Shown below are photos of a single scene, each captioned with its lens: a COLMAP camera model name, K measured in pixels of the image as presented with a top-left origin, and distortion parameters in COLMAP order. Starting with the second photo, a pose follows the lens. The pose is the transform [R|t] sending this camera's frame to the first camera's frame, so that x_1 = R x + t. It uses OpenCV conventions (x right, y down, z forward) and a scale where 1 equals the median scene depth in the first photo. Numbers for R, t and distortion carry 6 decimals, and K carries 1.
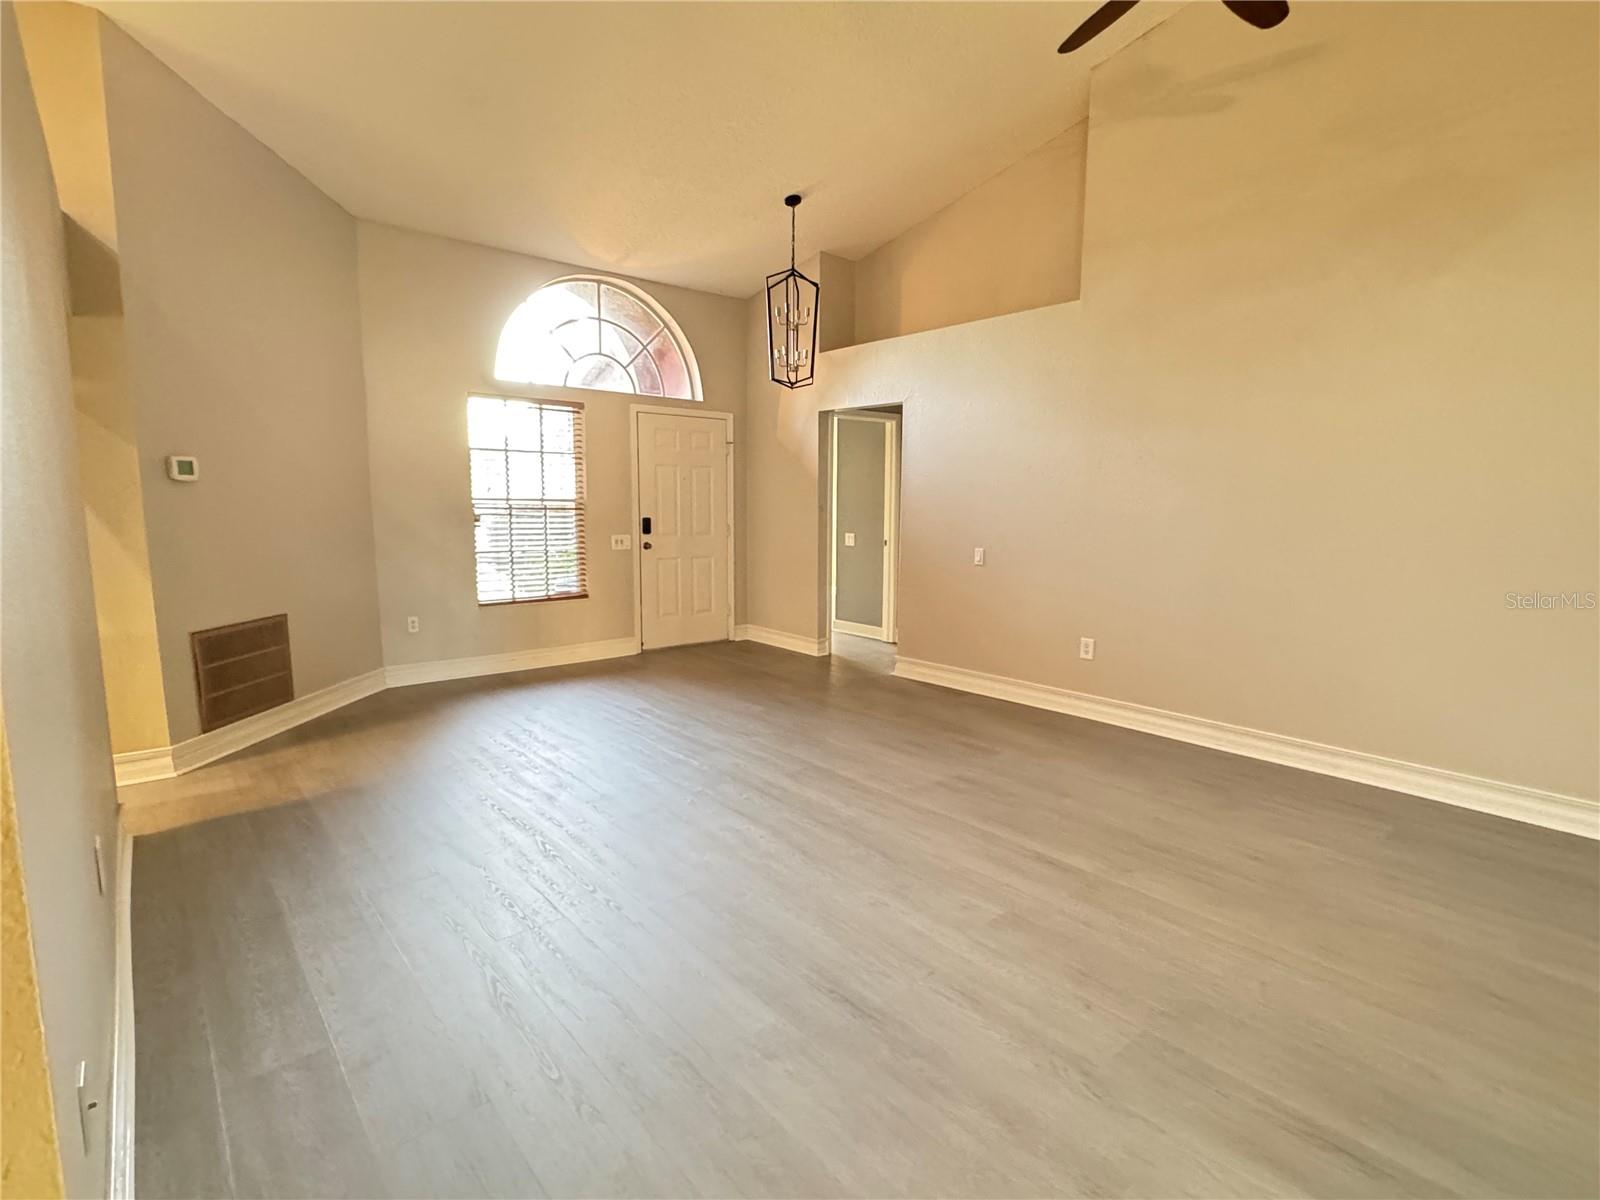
lens RADIAL K [[783.3, 0, 798.7], [0, 783.3, 603.3], [0, 0, 1]] dist [-0.002127, 0.000023]
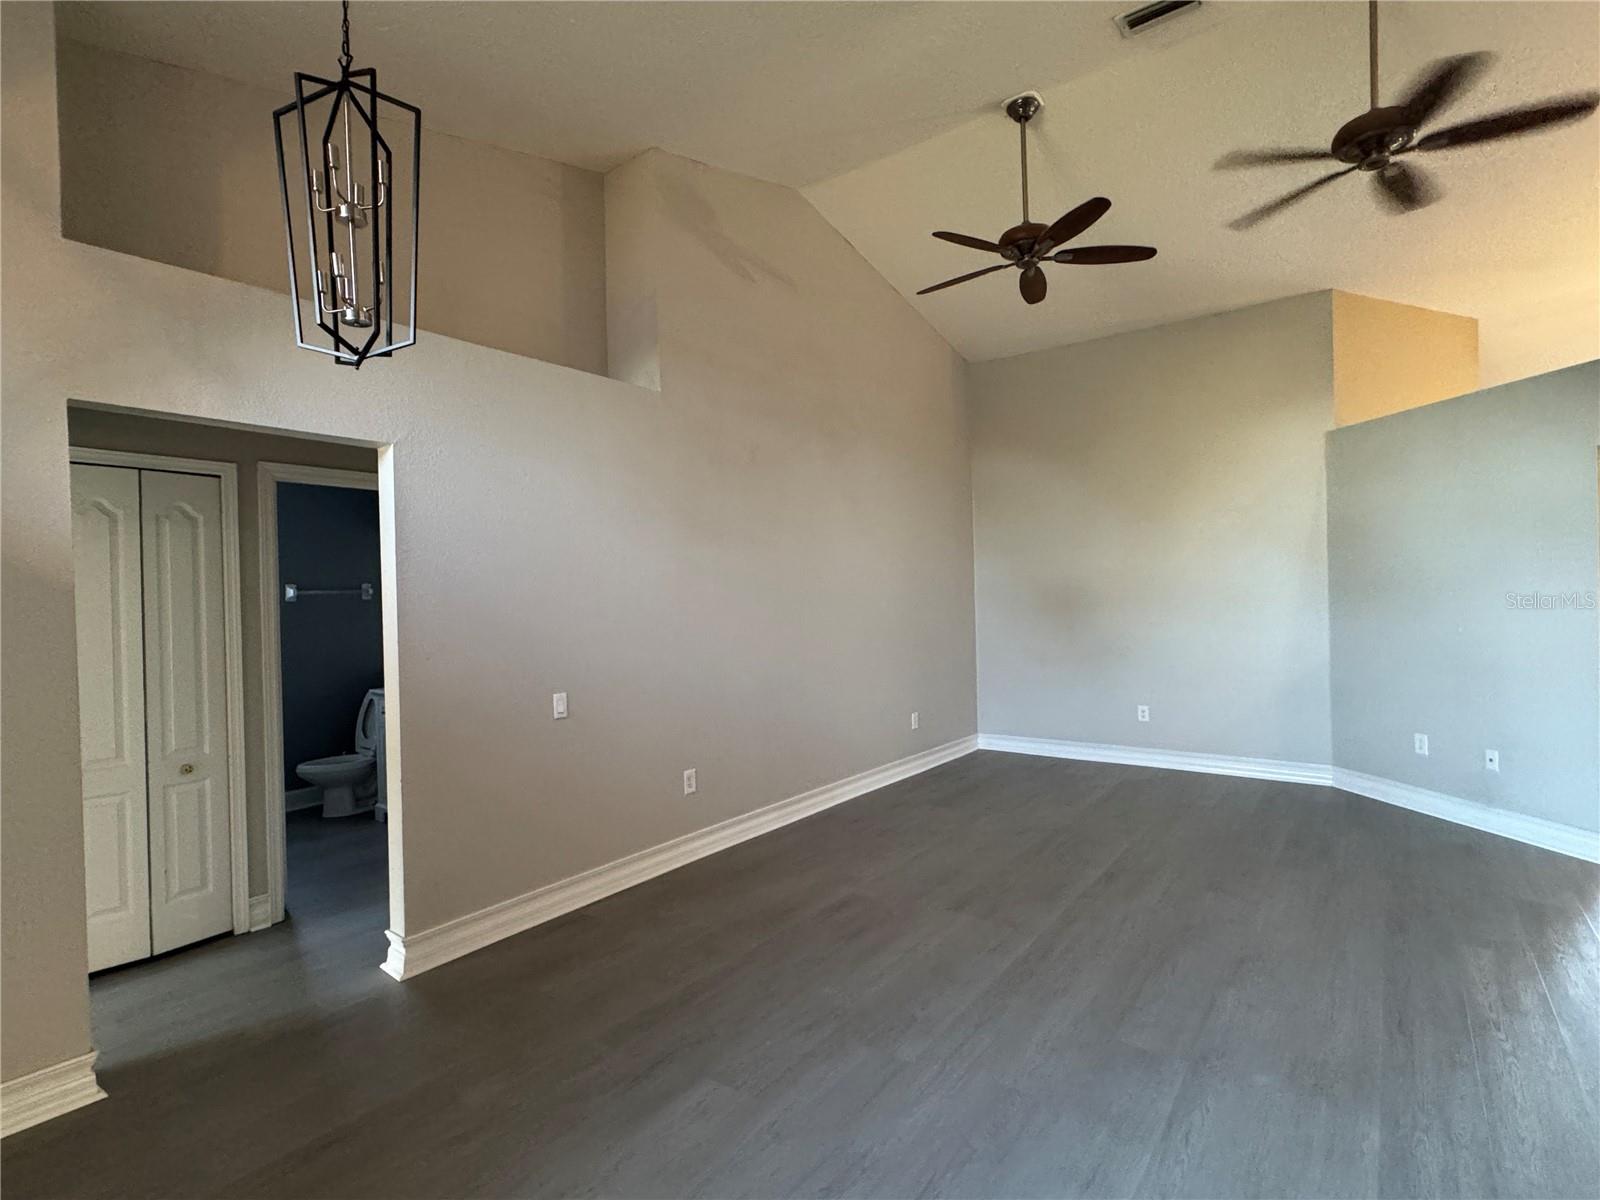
lens RADIAL K [[783.3, 0, 798.7], [0, 783.3, 603.3], [0, 0, 1]] dist [-0.002127, 0.000023]
pose [[-0.216067, -0.013656, 0.976283, -0.522736], [0.145350, 0.988311, 0.045992, -0.165094], [-0.965499, 0.151840, -0.211556, 1.042304]]
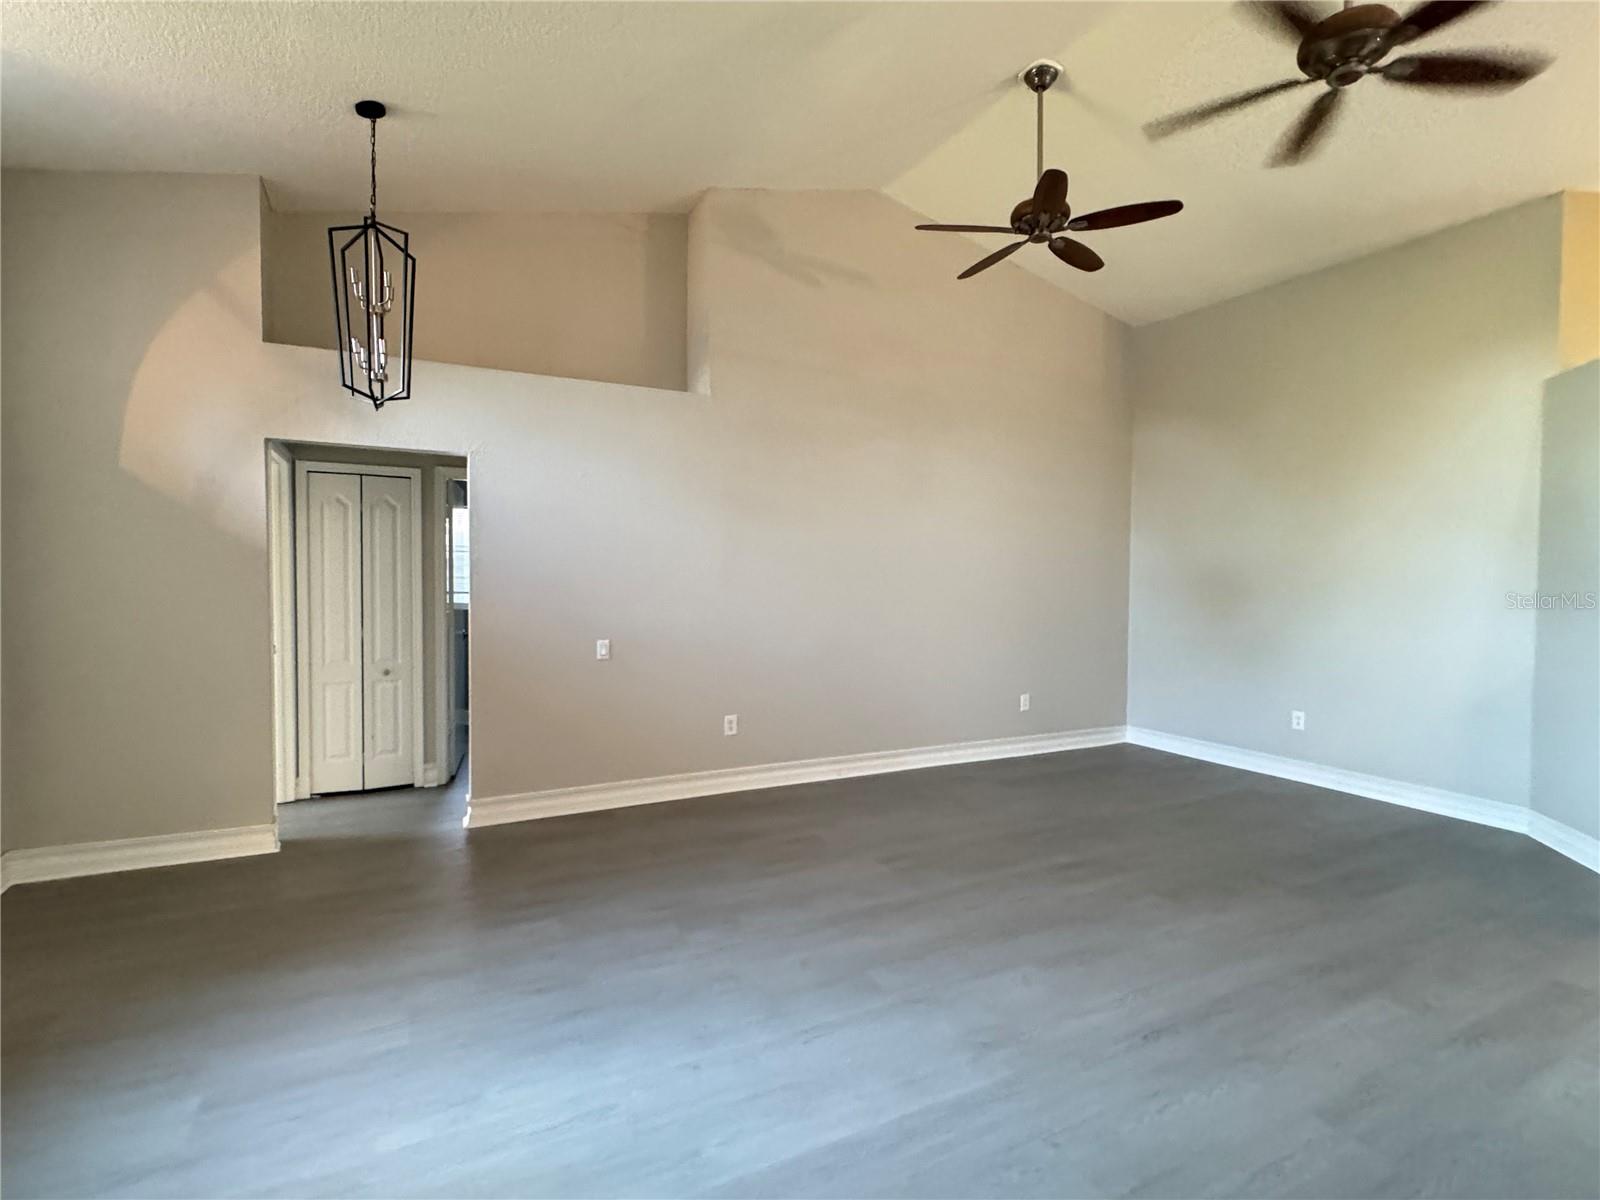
lens RADIAL K [[782.6, 0, 798.9], [0, 782.6, 604.2], [0, 0, 1]] dist [-0.000691, -0.000127]
pose [[0.221164, -0.042700, 0.974301, -0.628306], [0.118478, 0.992818, 0.016618, -0.110178], [-0.968013, 0.111758, 0.224635, 0.661288]]
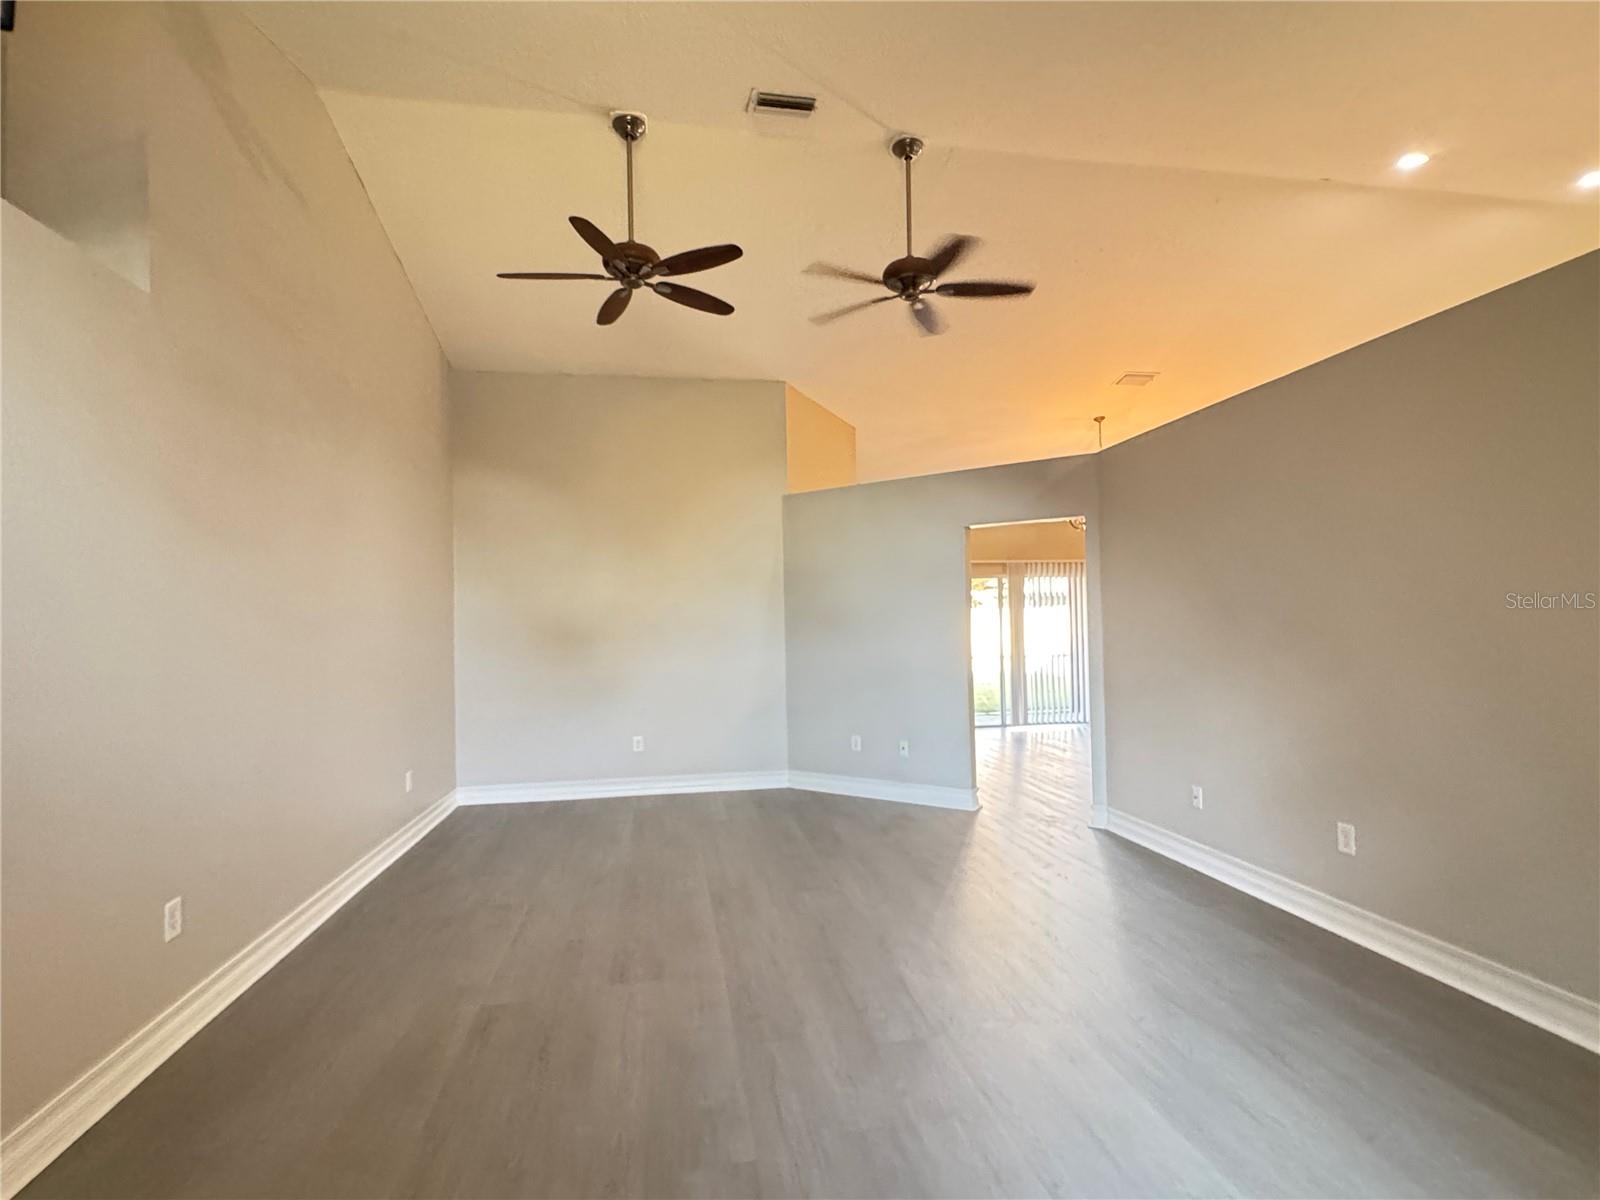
lens RADIAL K [[789.1, 0, 800.0], [0, 789.1, 600.0], [0, 0, 1]] dist [-0.004789, -0.000325]
pose [[-0.863316, 0.021585, 0.504202, -0.300326], [0.075867, 0.993282, 0.087379, -0.181918], [-0.498929, 0.113688, -0.859154, 1.235488]]
